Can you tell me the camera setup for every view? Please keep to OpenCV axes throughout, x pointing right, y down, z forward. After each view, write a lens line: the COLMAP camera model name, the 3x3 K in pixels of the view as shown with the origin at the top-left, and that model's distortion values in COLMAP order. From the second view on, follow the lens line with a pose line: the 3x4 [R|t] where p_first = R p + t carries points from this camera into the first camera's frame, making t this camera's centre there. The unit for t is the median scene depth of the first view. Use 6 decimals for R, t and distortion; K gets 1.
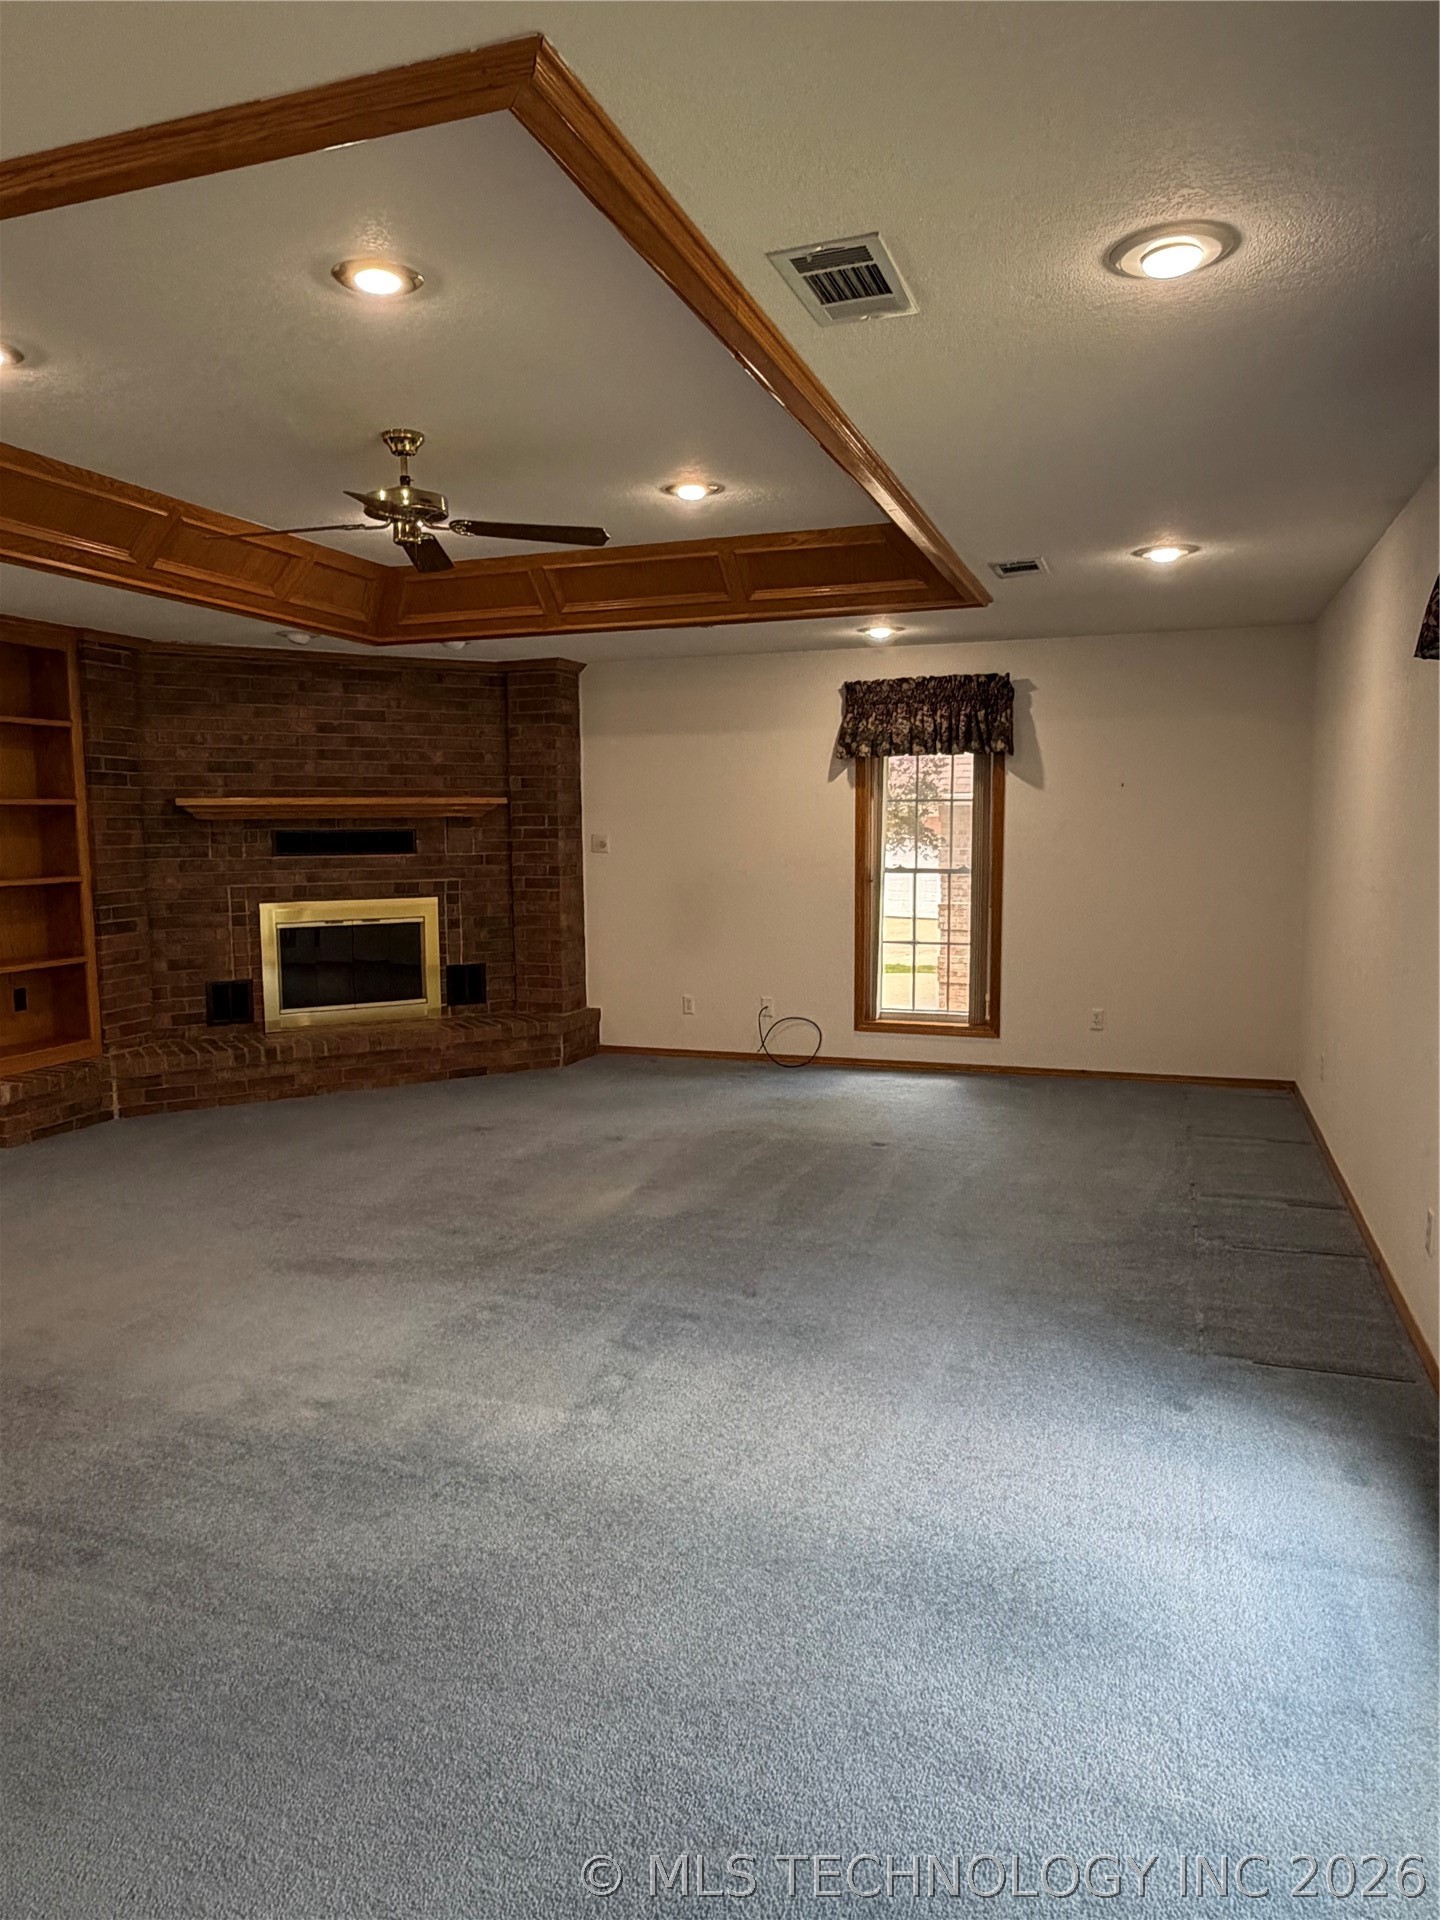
lens RADIAL K [[1270.9, 0, 711.7], [0, 1270.9, 964.6], [0, 0, 1]] dist [0.003978, 0.000622]
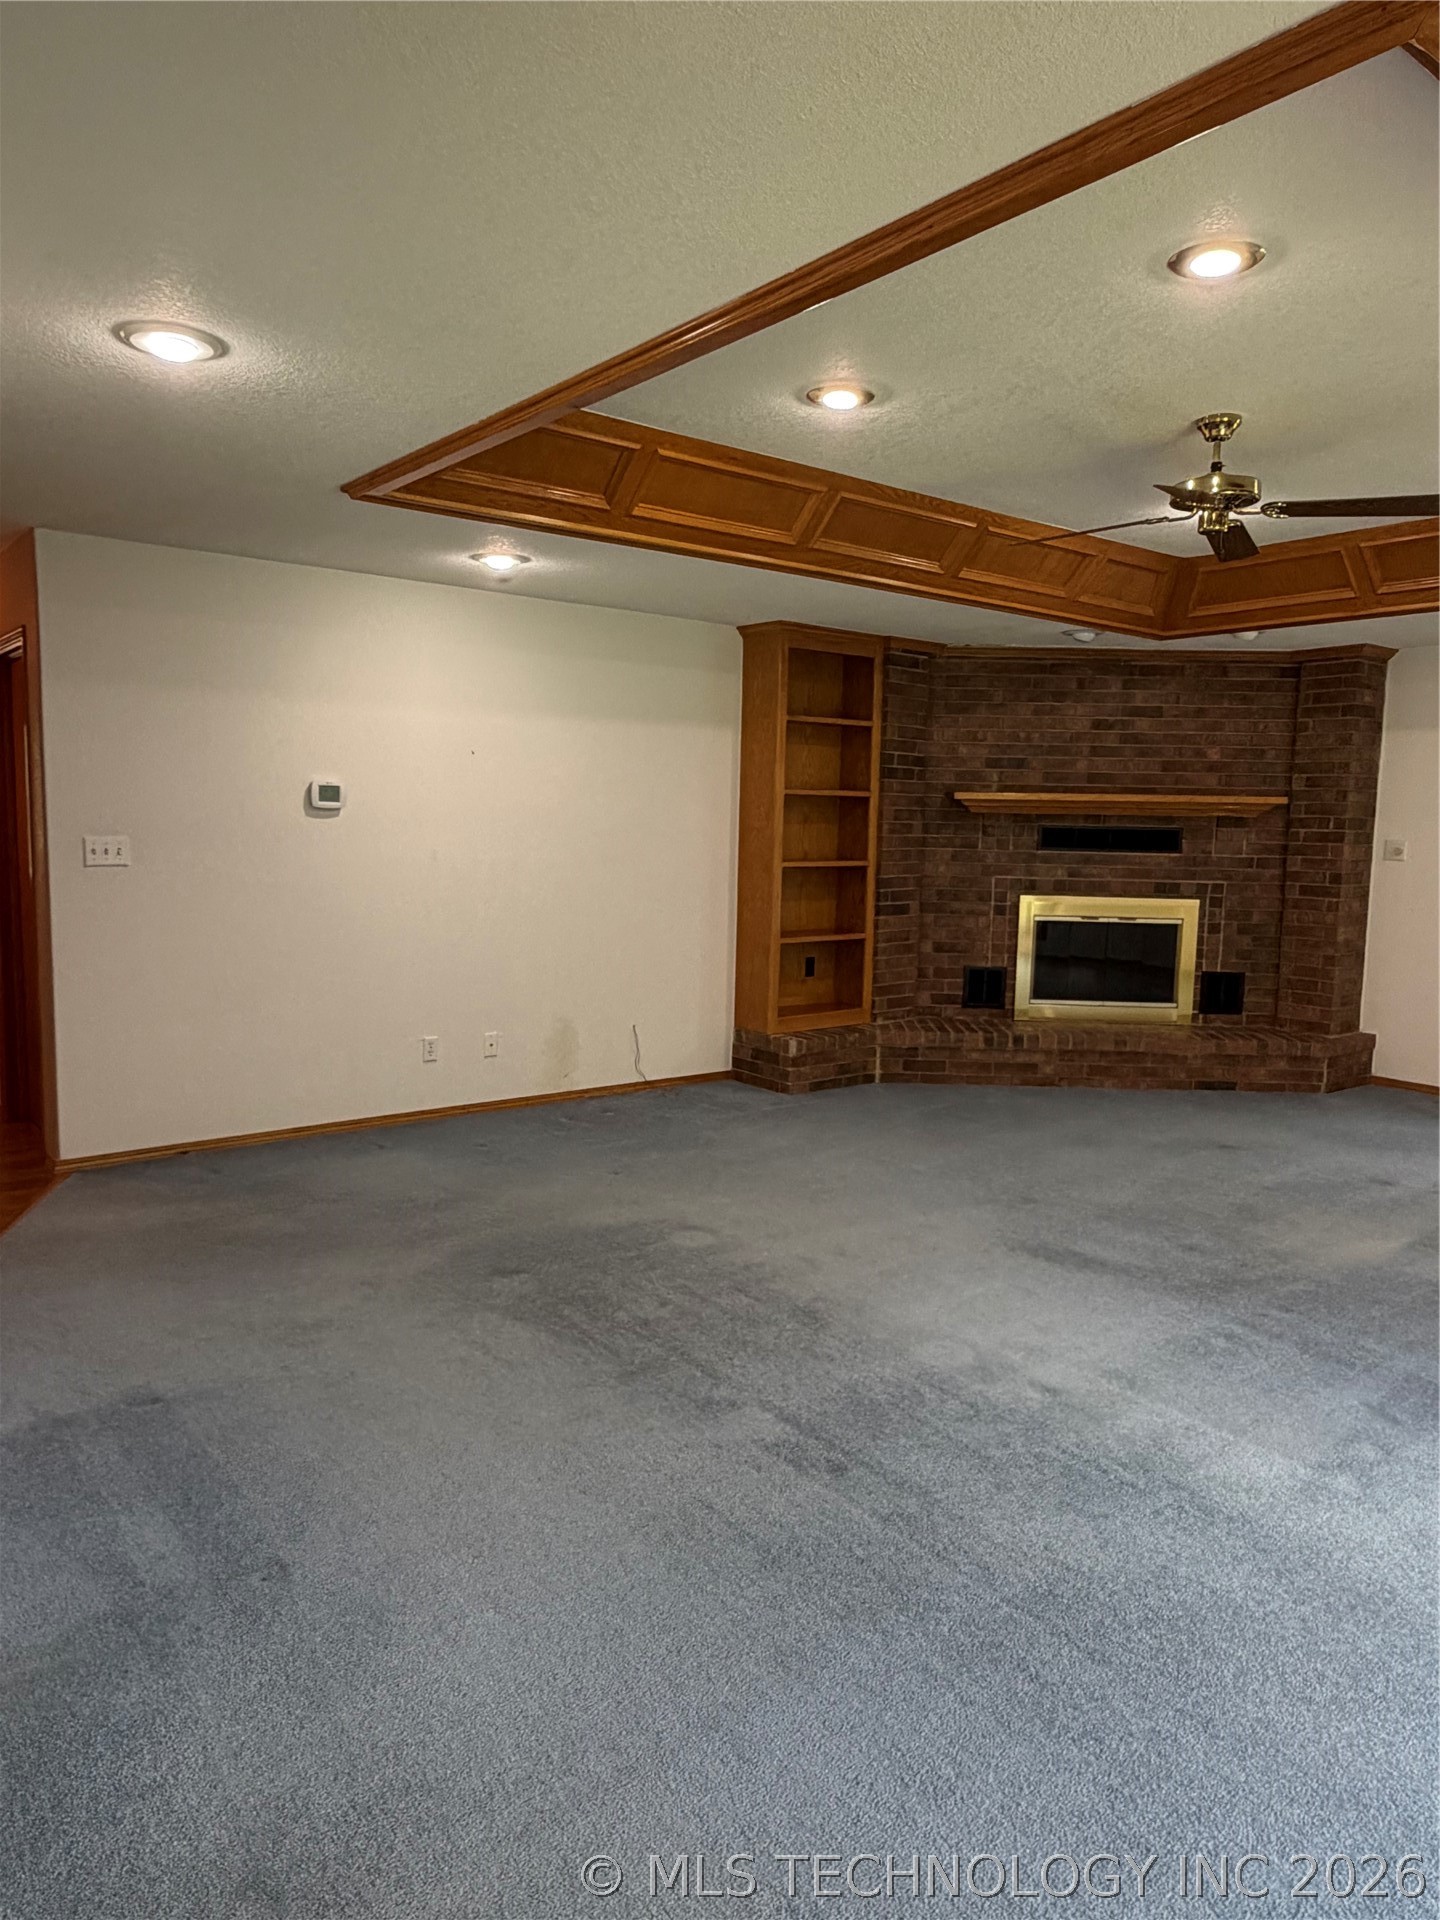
lens RADIAL K [[1270.9, 0, 725.7], [0, 1270.9, 963.8], [0, 0, 1]] dist [0.003978, 0.000622]
pose [[0.844978, 0.088661, -0.527401, -0.007829], [-0.087604, 0.995788, 0.027046, 0.000656], [0.527577, 0.023349, 0.849186, -0.004047]]
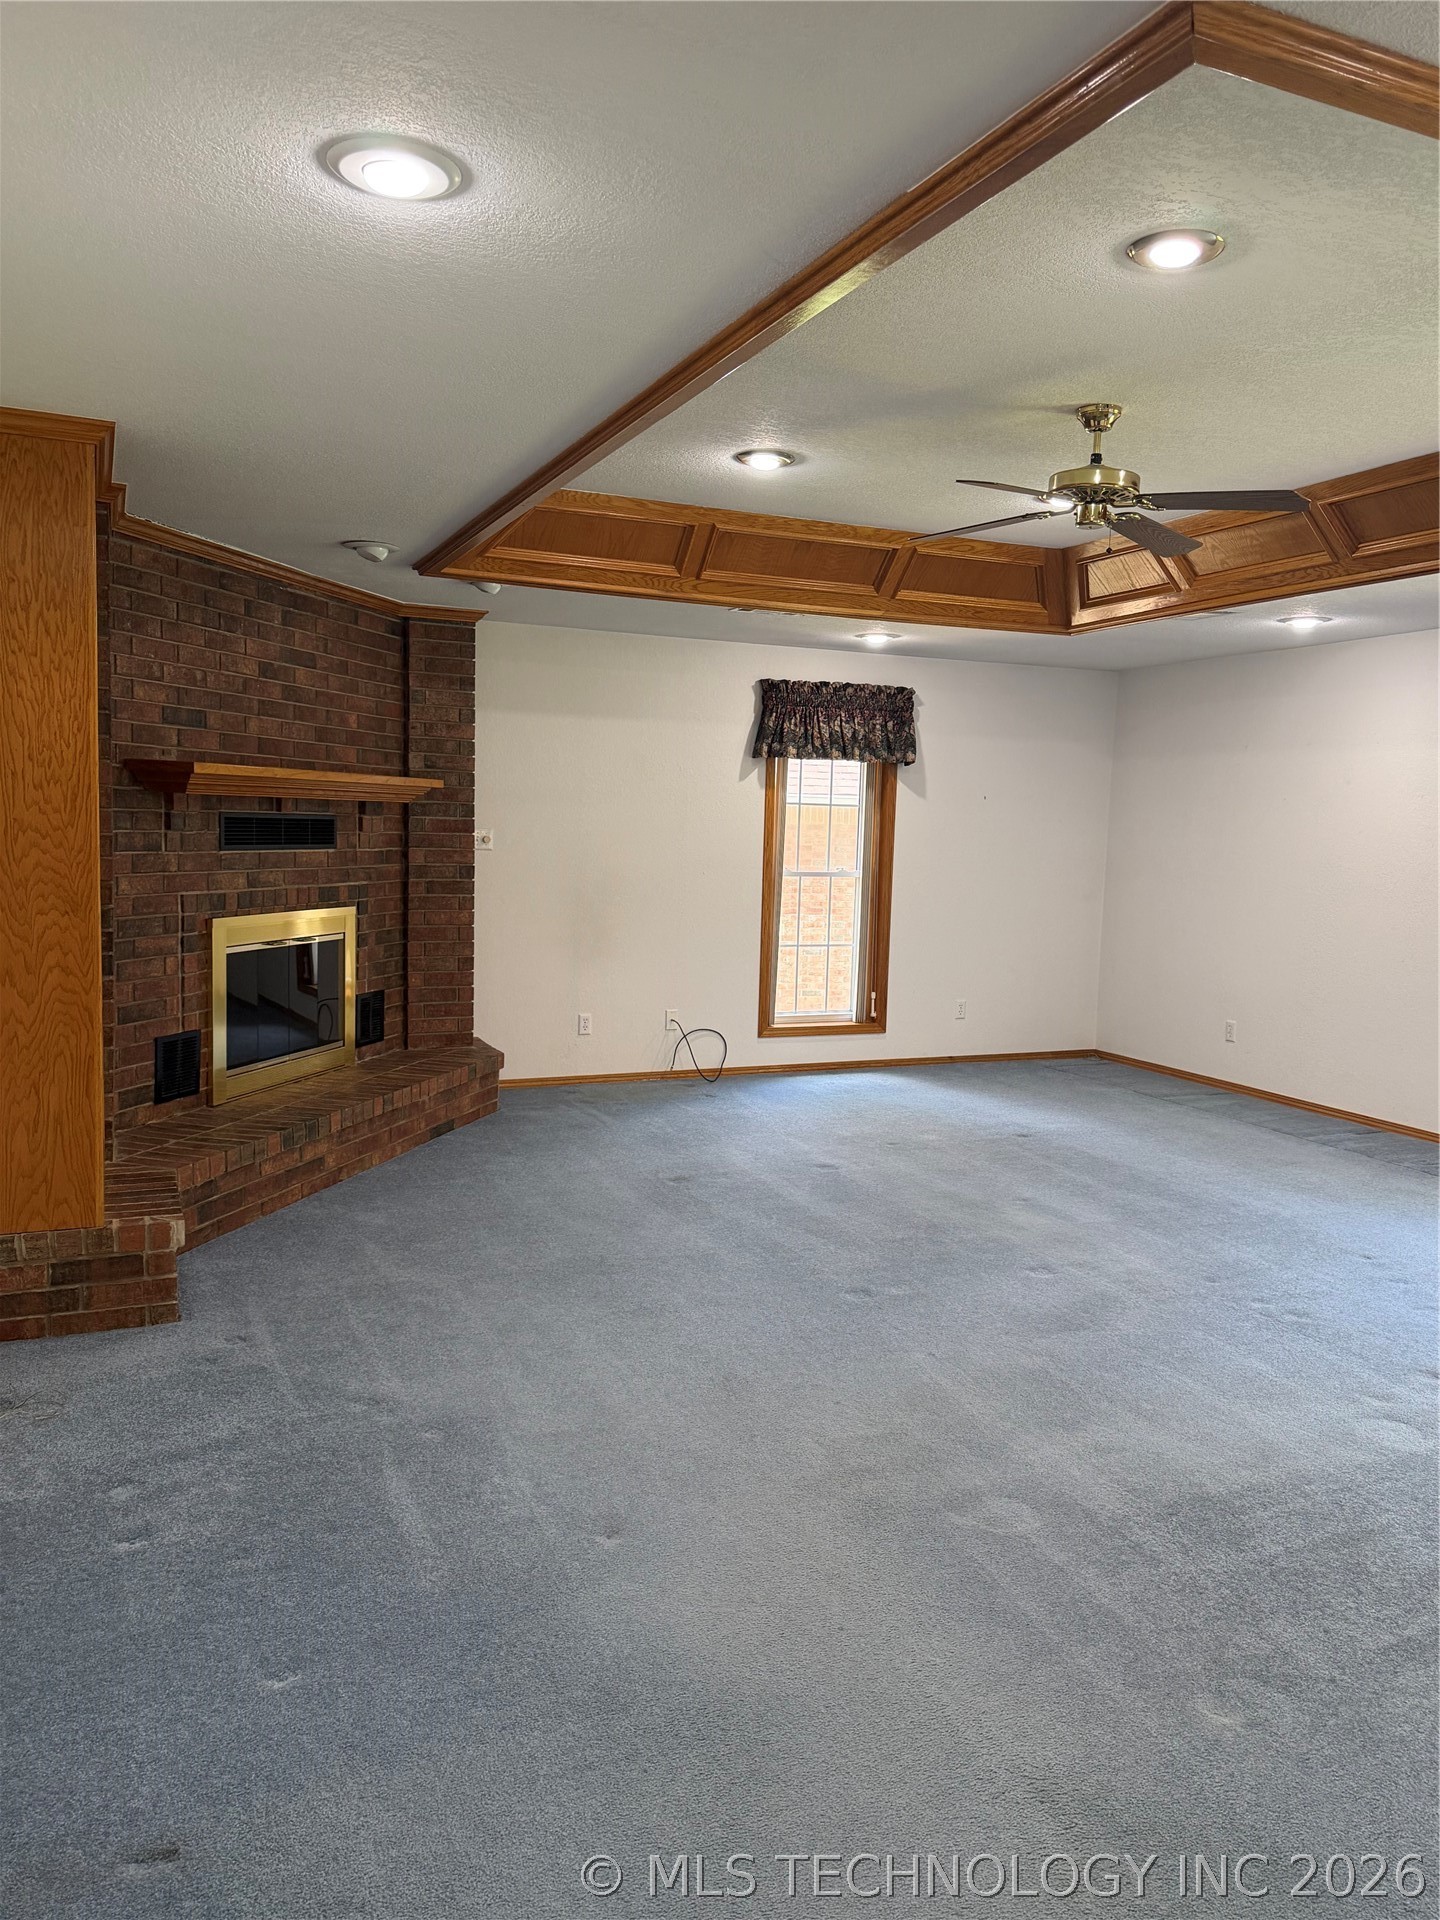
lens RADIAL K [[1390.1, 0, 718.7], [0, 1390.1, 959.1], [0, 0, 1]] dist [0.052175, -0.003704]
pose [[0.726903, -0.039014, 0.685631, -0.696750], [0.042192, 0.999036, 0.012115, -0.024527], [-0.685443, 0.020122, 0.727848, 0.269810]]
